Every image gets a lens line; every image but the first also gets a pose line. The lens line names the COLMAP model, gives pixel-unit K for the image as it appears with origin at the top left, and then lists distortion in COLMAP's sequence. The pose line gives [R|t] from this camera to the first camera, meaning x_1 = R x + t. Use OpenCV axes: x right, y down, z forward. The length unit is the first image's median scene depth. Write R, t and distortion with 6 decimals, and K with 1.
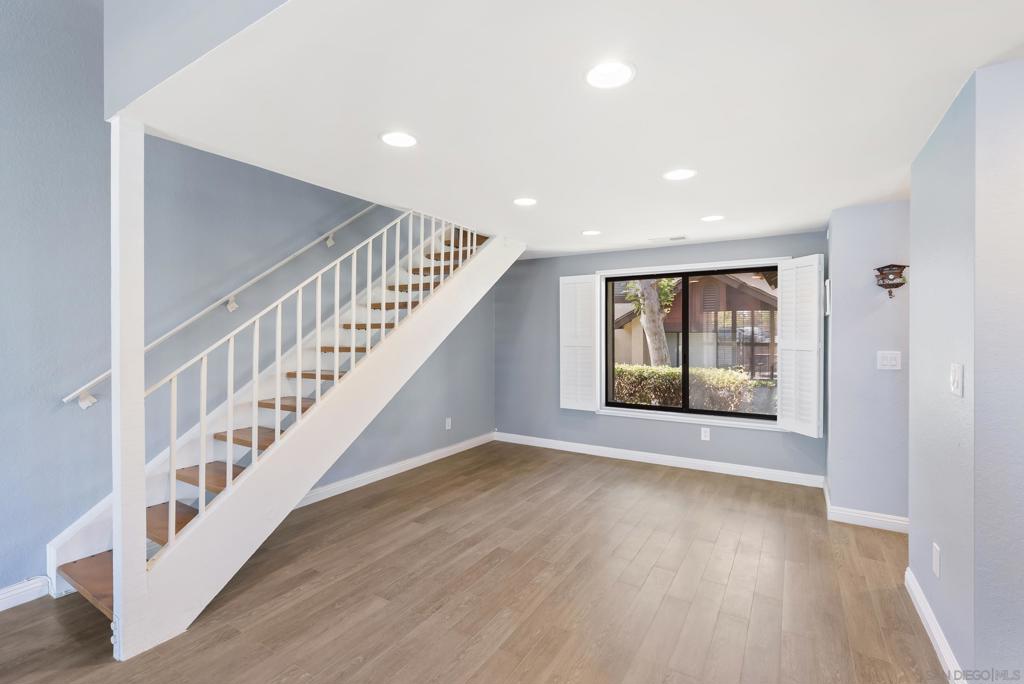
lens RADIAL K [[463.6, 0, 507.9], [0, 463.6, 339.3], [0, 0, 1]] dist [-0.008343, 0.003377]
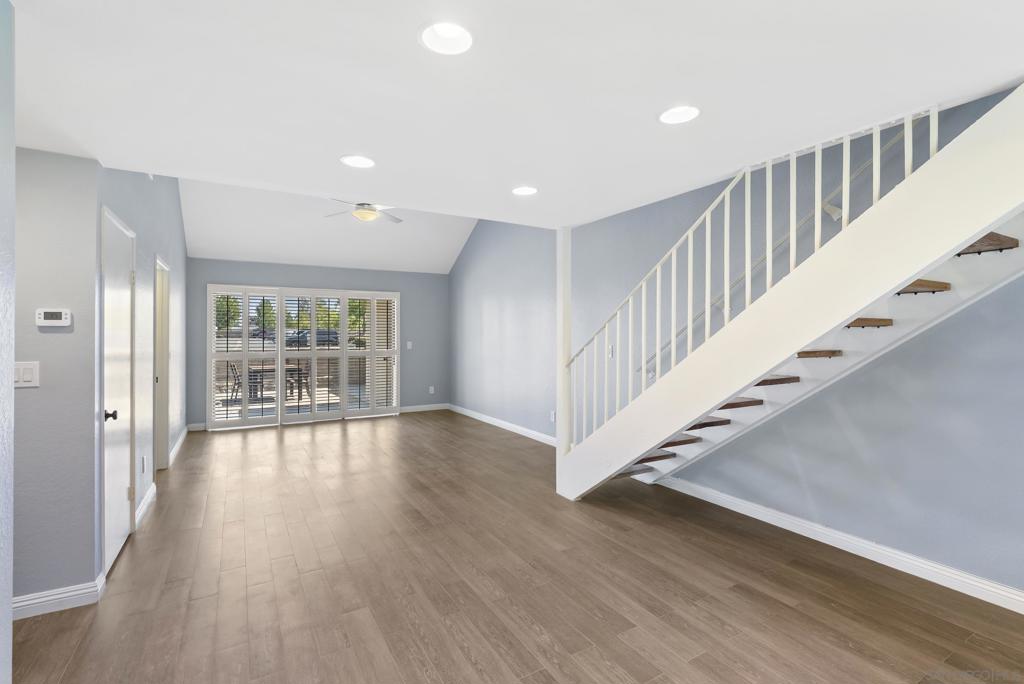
lens RADIAL K [[463.6, 0, 510.6], [0, 463.6, 334.6], [0, 0, 1]] dist [-0.008343, 0.003377]
pose [[-0.461463, 0.001372, -0.887158, 0.573815], [-0.012010, 0.999898, 0.007793, -0.010529], [0.887078, 0.014251, -0.461400, 0.925553]]
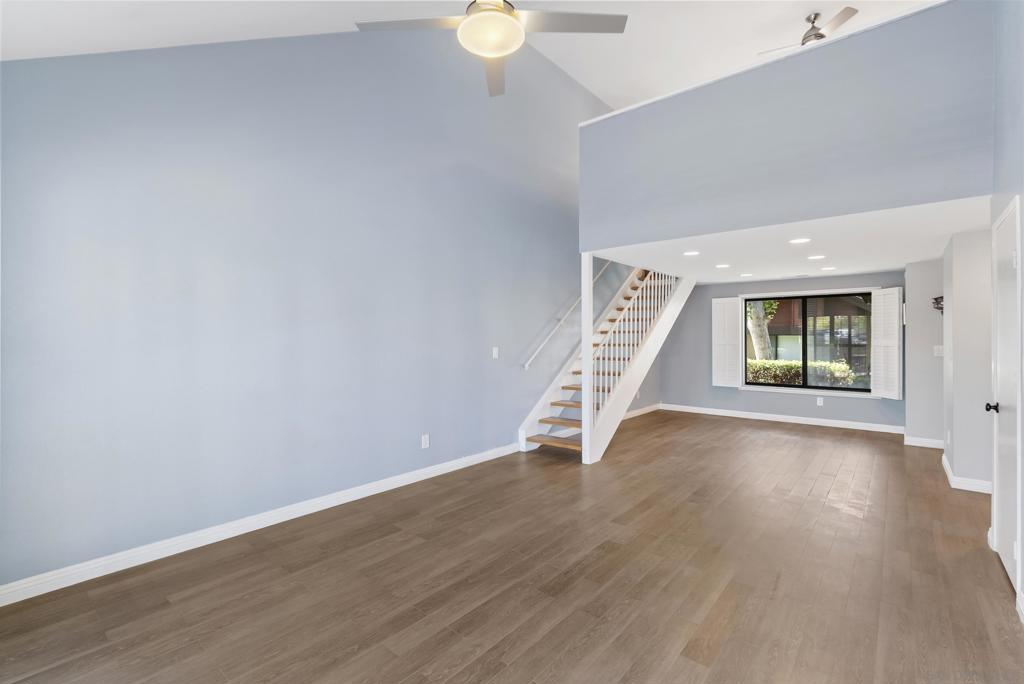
lens RADIAL K [[463.6, 0, 507.9], [0, 463.6, 338.6], [0, 0, 1]] dist [-0.008343, 0.003377]
pose [[0.989552, -0.000464, -0.144173, -0.473805], [-0.000694, 0.999968, -0.007984, 0.011393], [0.144172, 0.008001, 0.989520, -0.839985]]
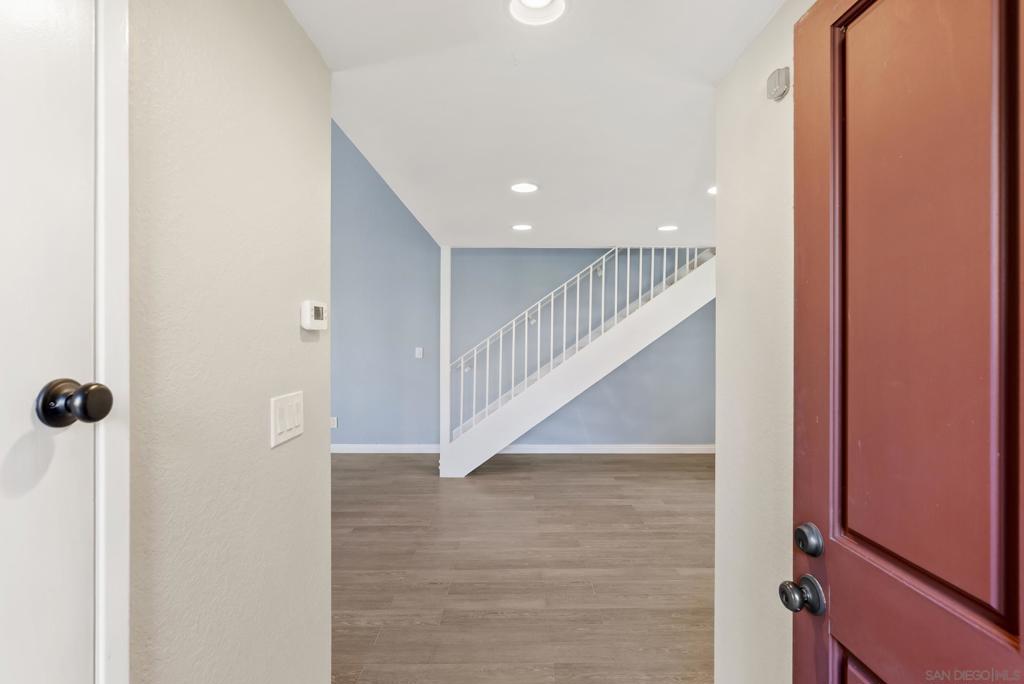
lens RADIAL K [[463.6, 0, 521.1], [0, 463.6, 336.1], [0, 0, 1]] dist [-0.008343, 0.003377]
pose [[0.536879, 0.001815, -0.843657, 0.717417], [-0.012960, 0.999897, -0.006096, -0.005074], [0.843559, 0.014206, 0.536848, 0.038476]]
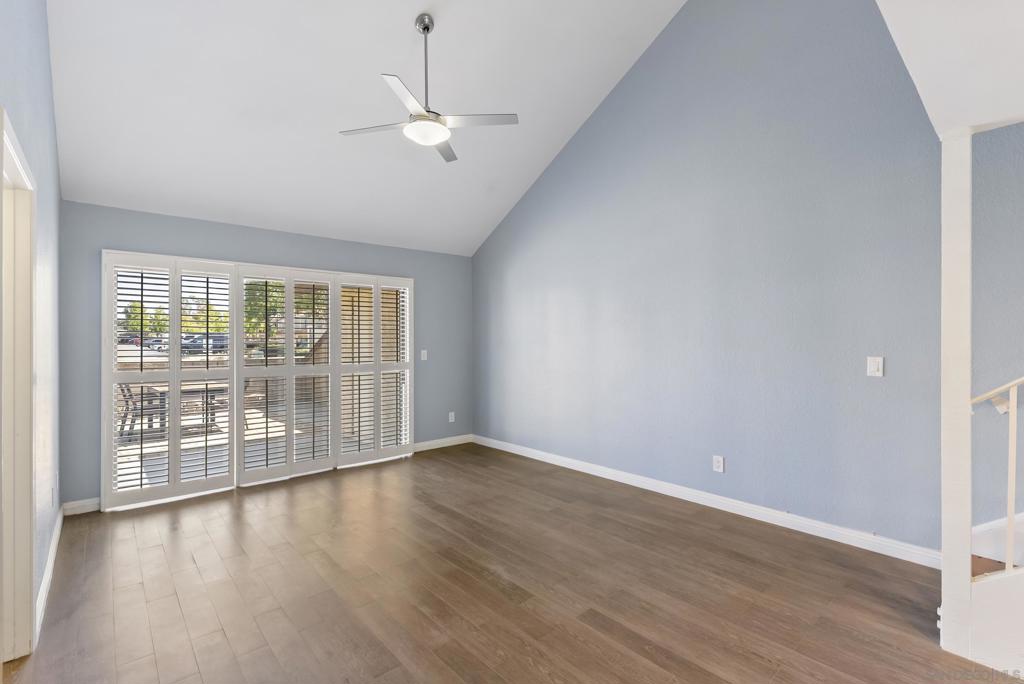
lens RADIAL K [[463.6, 0, 510.4], [0, 463.6, 341.2], [0, 0, 1]] dist [-0.008343, 0.003377]
pose [[-0.281391, 0.005657, -0.959576, 0.234690], [-0.011941, 0.999885, 0.009397, -0.001037], [0.959519, 0.014102, -0.281291, 0.178599]]
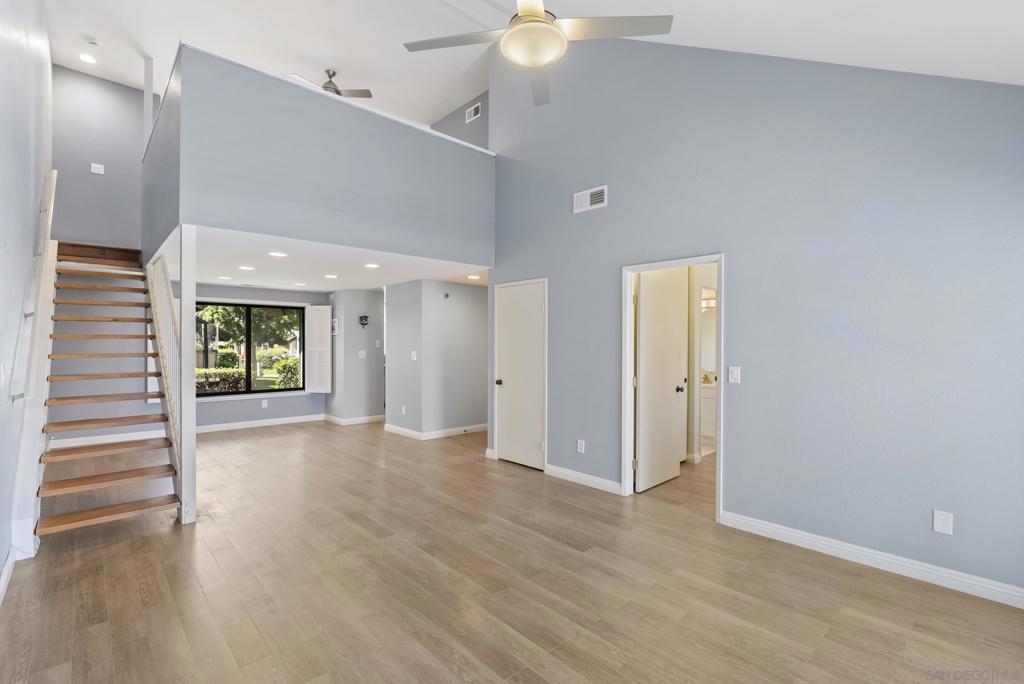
lens RADIAL K [[463.6, 0, 515.3], [0, 463.6, 342.4], [0, 0, 1]] dist [-0.008343, 0.003377]
pose [[0.254193, 0.003704, 0.967146, -1.192654], [0.010482, 0.999923, -0.006584, 0.006311], [-0.967097, 0.011811, 0.254135, -0.365385]]
